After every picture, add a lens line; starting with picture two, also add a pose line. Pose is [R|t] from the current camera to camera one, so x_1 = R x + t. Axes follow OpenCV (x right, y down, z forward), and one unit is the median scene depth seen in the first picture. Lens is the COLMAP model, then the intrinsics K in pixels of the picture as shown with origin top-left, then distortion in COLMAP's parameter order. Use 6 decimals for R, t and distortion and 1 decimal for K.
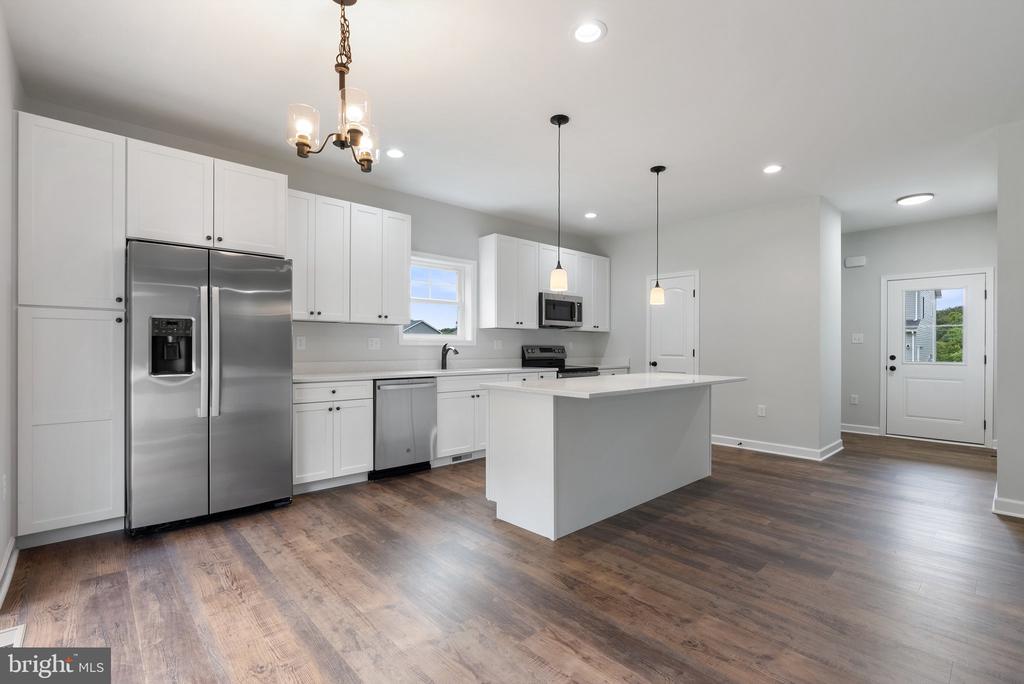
lens RADIAL K [[464.3, 0, 507.4], [0, 464.3, 345.5], [0, 0, 1]] dist [-0.013516, 0.003542]
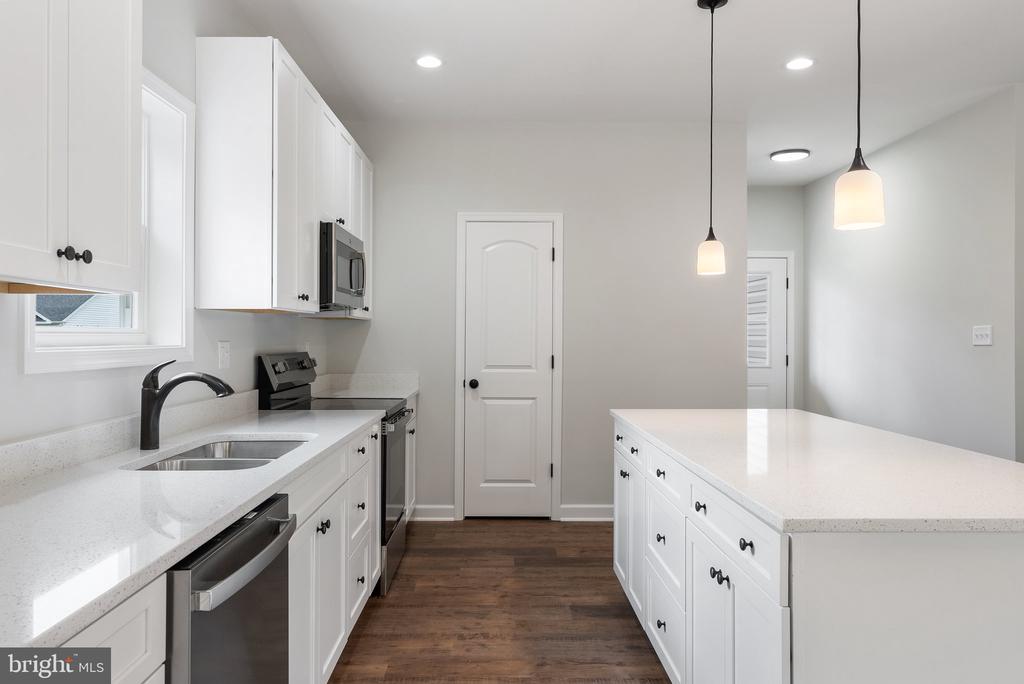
lens RADIAL K [[732.3, 0, 504.3], [0, 732.3, 347.0], [0, 0, 1]] dist [0.012886, 0.006974]
pose [[0.666736, -0.013571, 0.745170, -0.713359], [-0.001948, 0.999799, 0.019952, -0.047341], [-0.745291, -0.014754, 0.666576, 1.138665]]
